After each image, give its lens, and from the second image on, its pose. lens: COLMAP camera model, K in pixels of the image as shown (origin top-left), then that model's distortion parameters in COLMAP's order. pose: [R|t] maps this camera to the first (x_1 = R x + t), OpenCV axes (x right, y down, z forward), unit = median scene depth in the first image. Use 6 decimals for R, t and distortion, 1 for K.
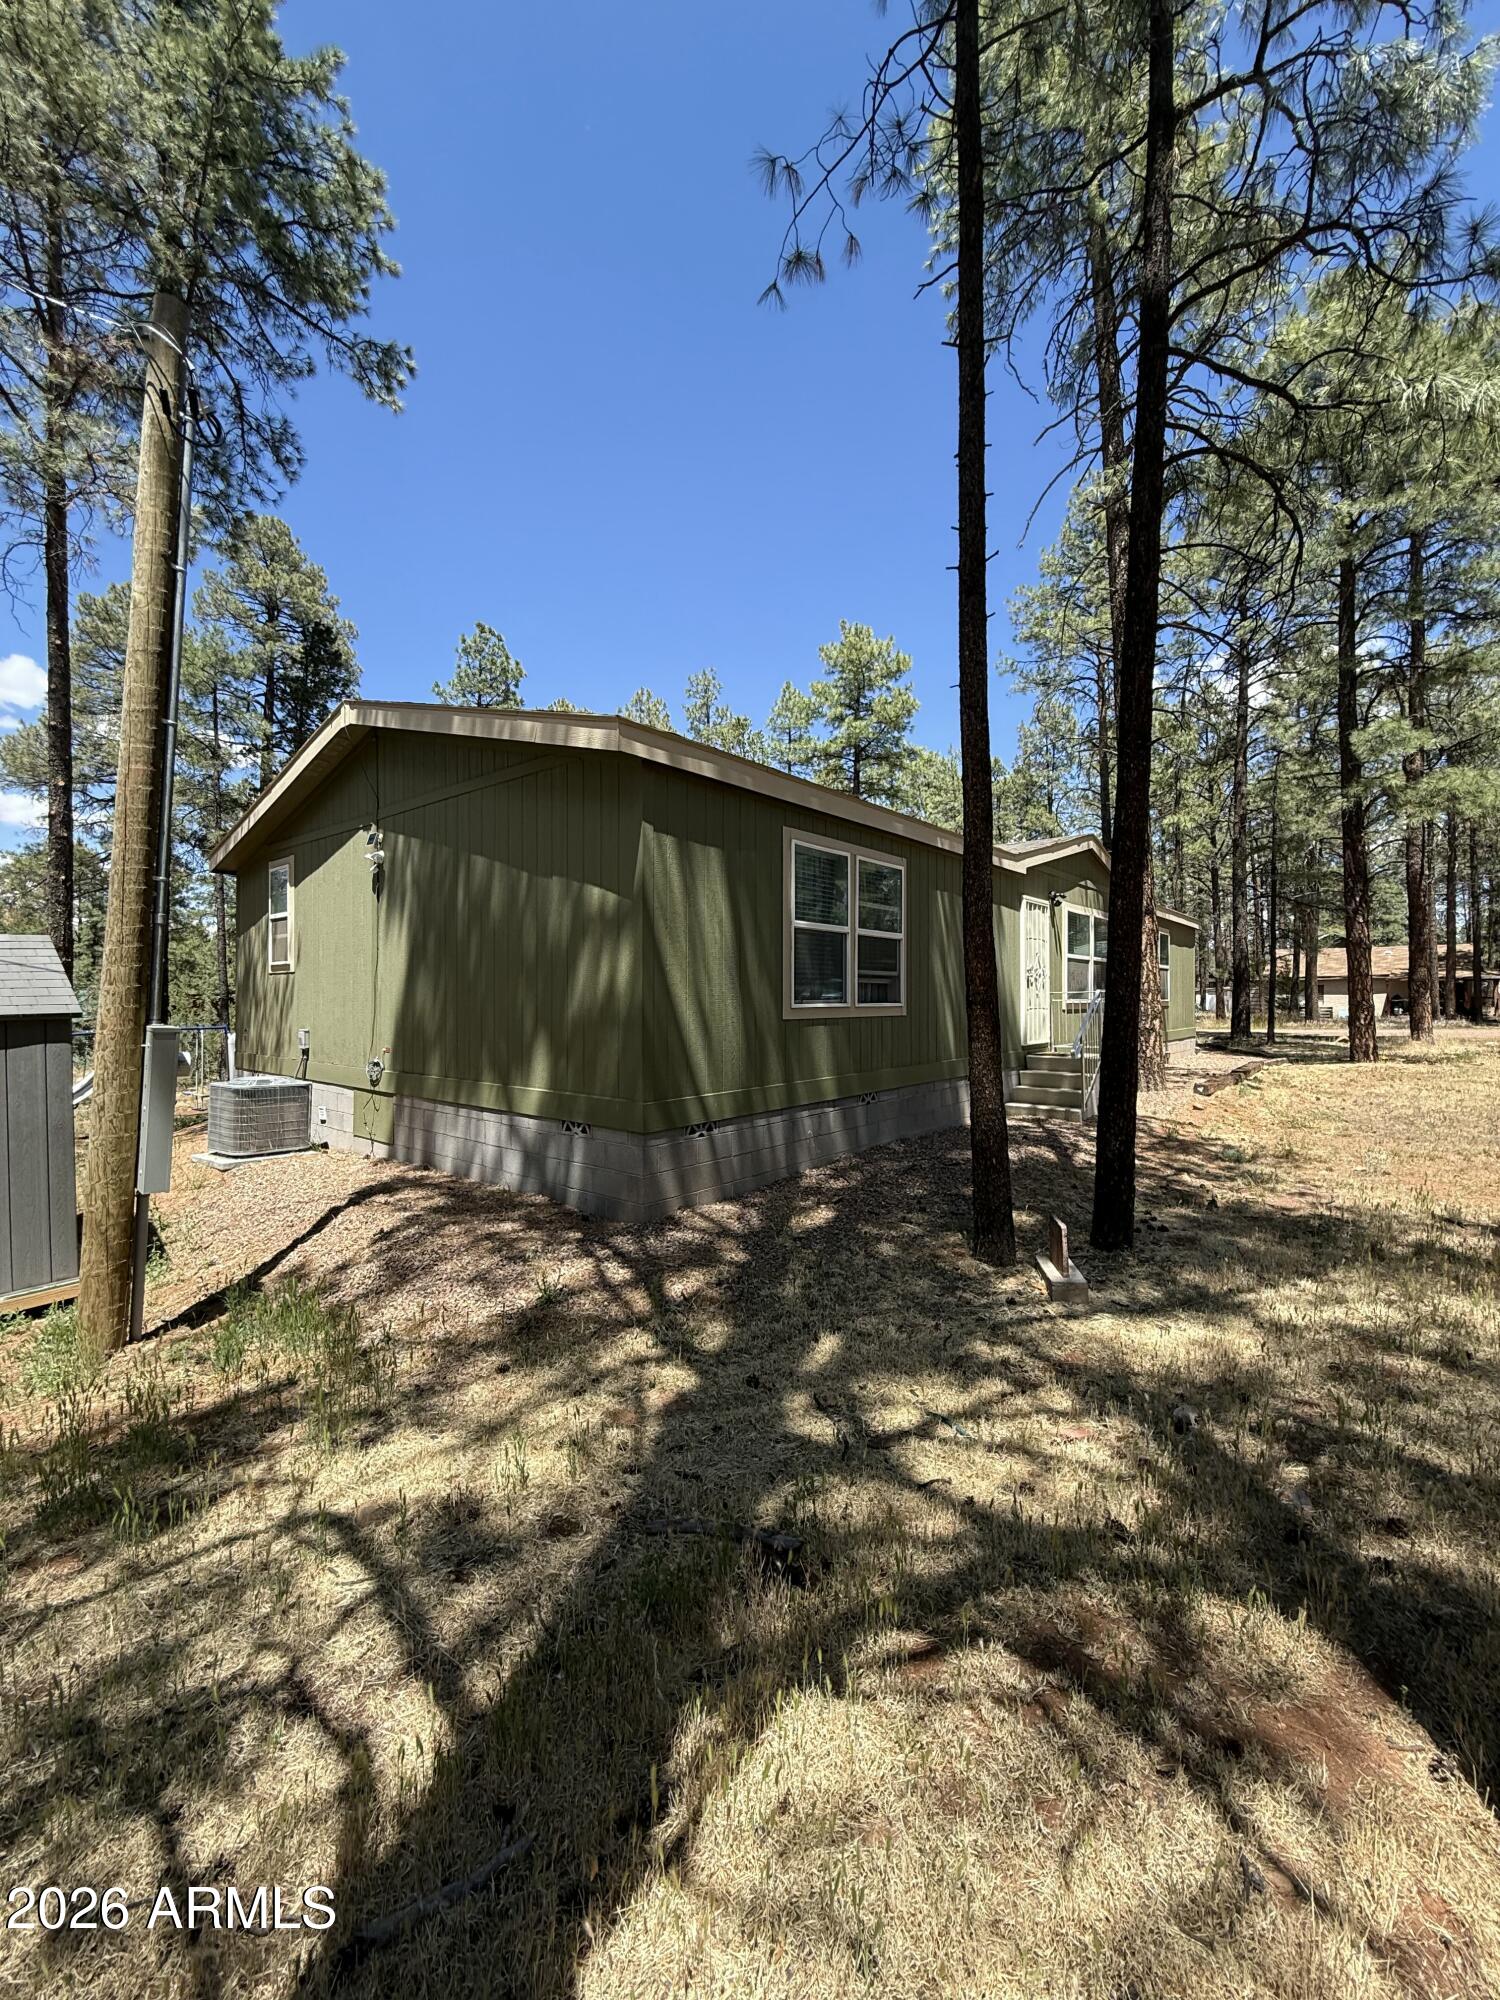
lens RADIAL K [[797.4, 0, 748.7], [0, 797.4, 994.1], [0, 0, 1]] dist [0.002319, -0.001723]
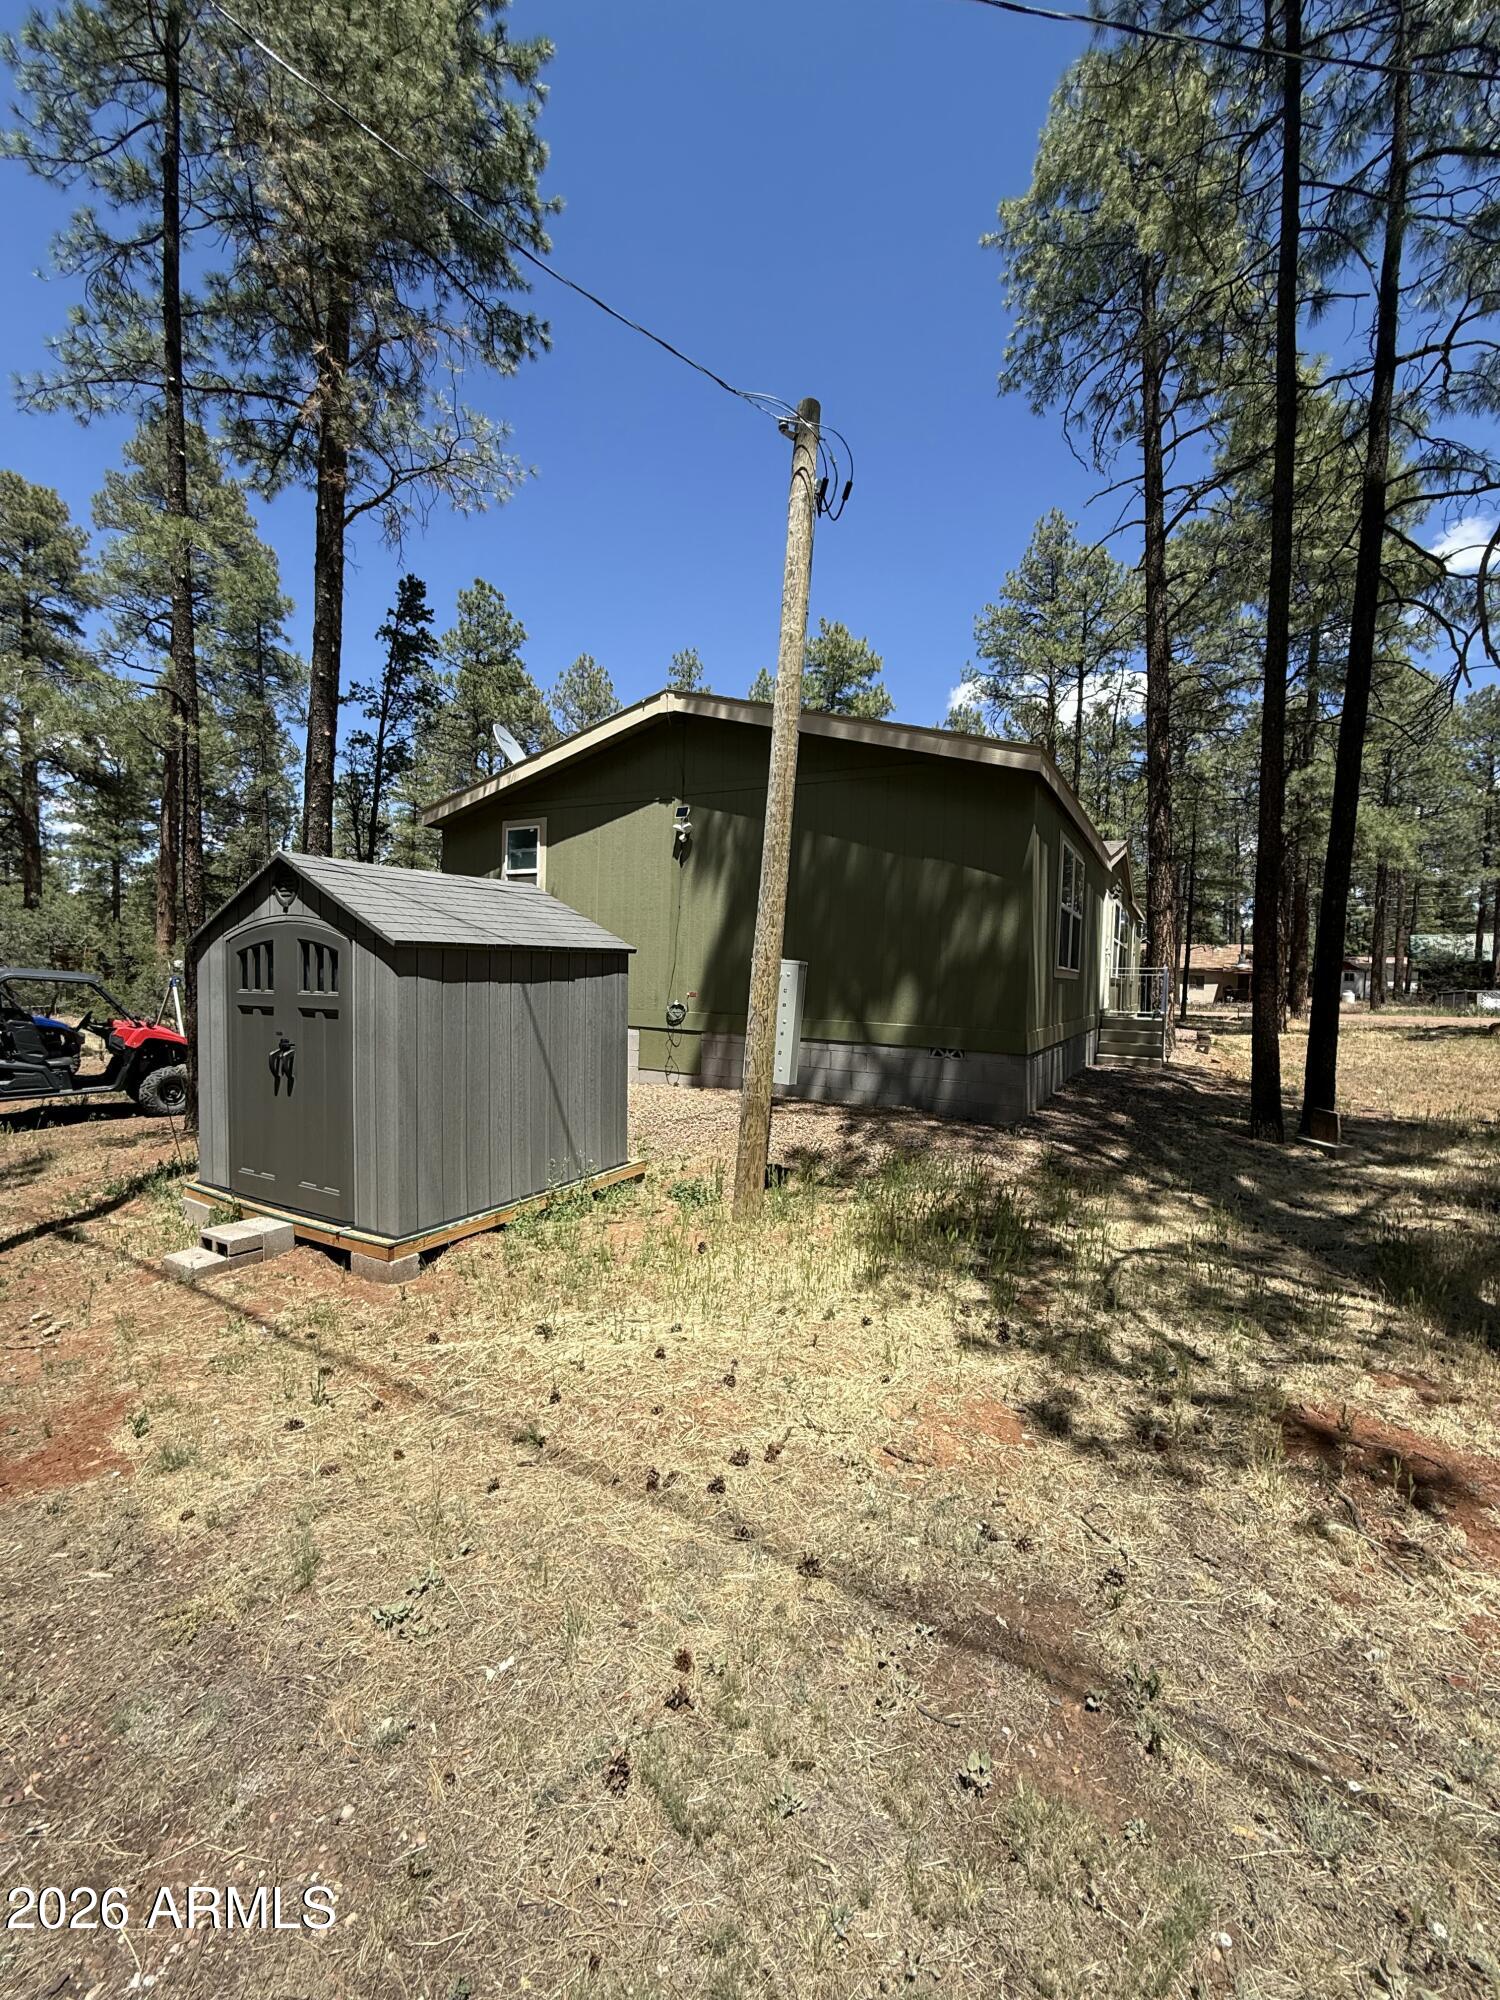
lens RADIAL K [[797.4, 0, 759.1], [0, 797.4, 992.8], [0, 0, 1]] dist [0.002319, -0.001723]
pose [[0.980744, 0.028333, 0.193233, -0.560266], [-0.033905, 0.999097, 0.025591, 0.033369], [-0.192333, -0.031650, 0.980819, -0.158551]]
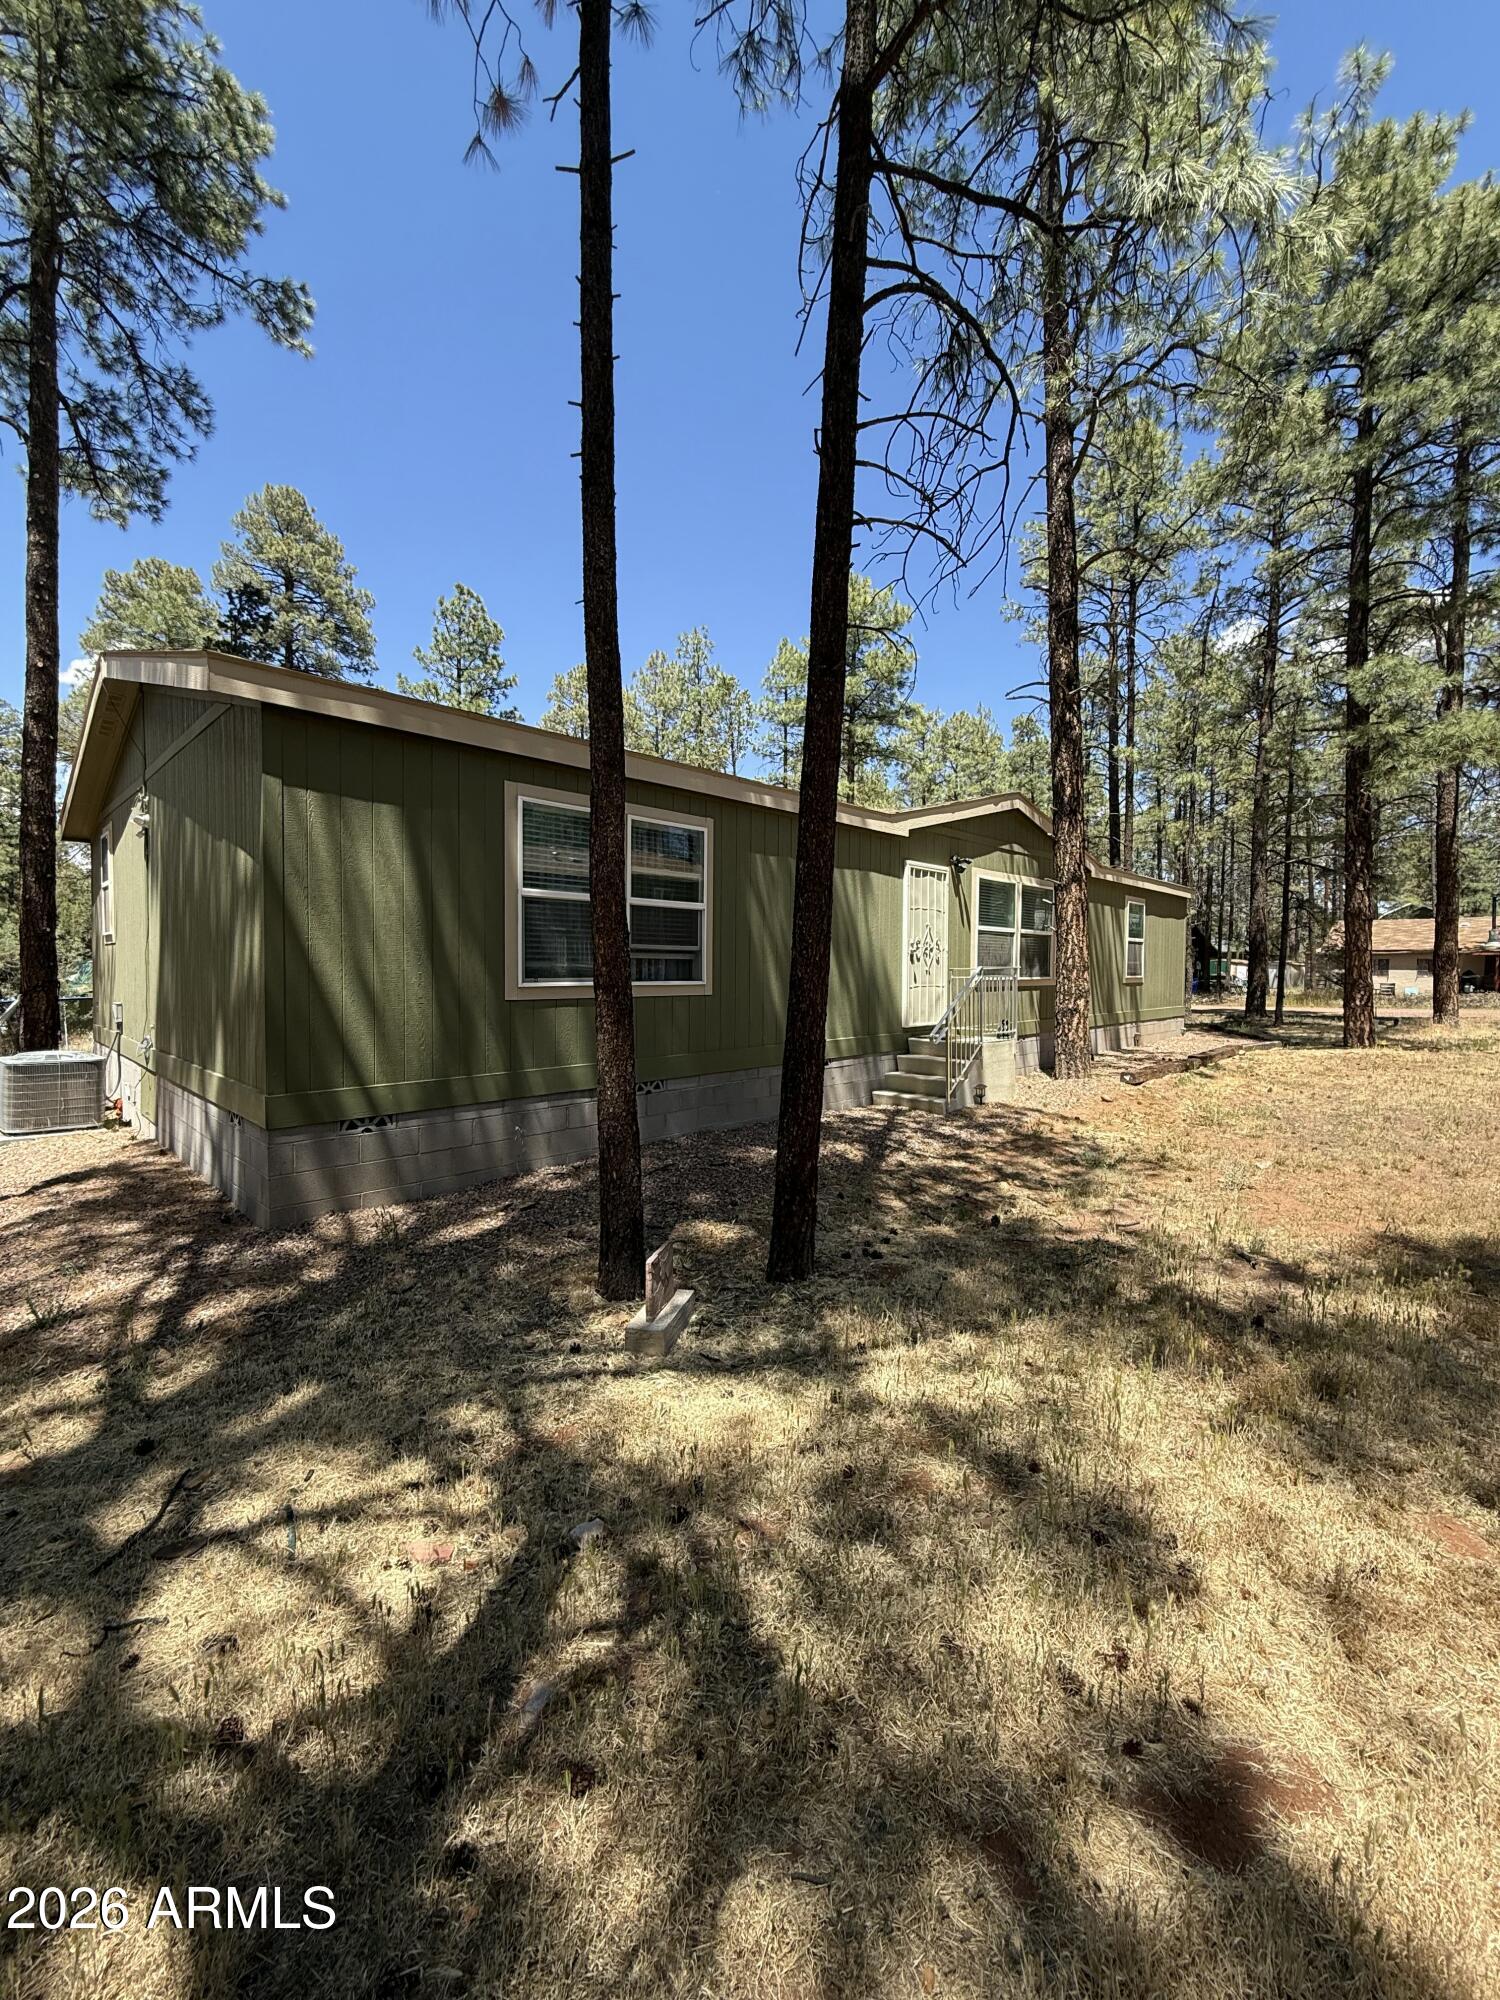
lens RADIAL K [[797.4, 0, 741.8], [0, 797.4, 994.4], [0, 0, 1]] dist [0.002319, -0.001723]
pose [[0.996433, 0.010252, -0.083763, 0.309429], [-0.007030, 0.999228, 0.038662, -0.008404], [0.084095, -0.037935, 0.995735, 0.110657]]
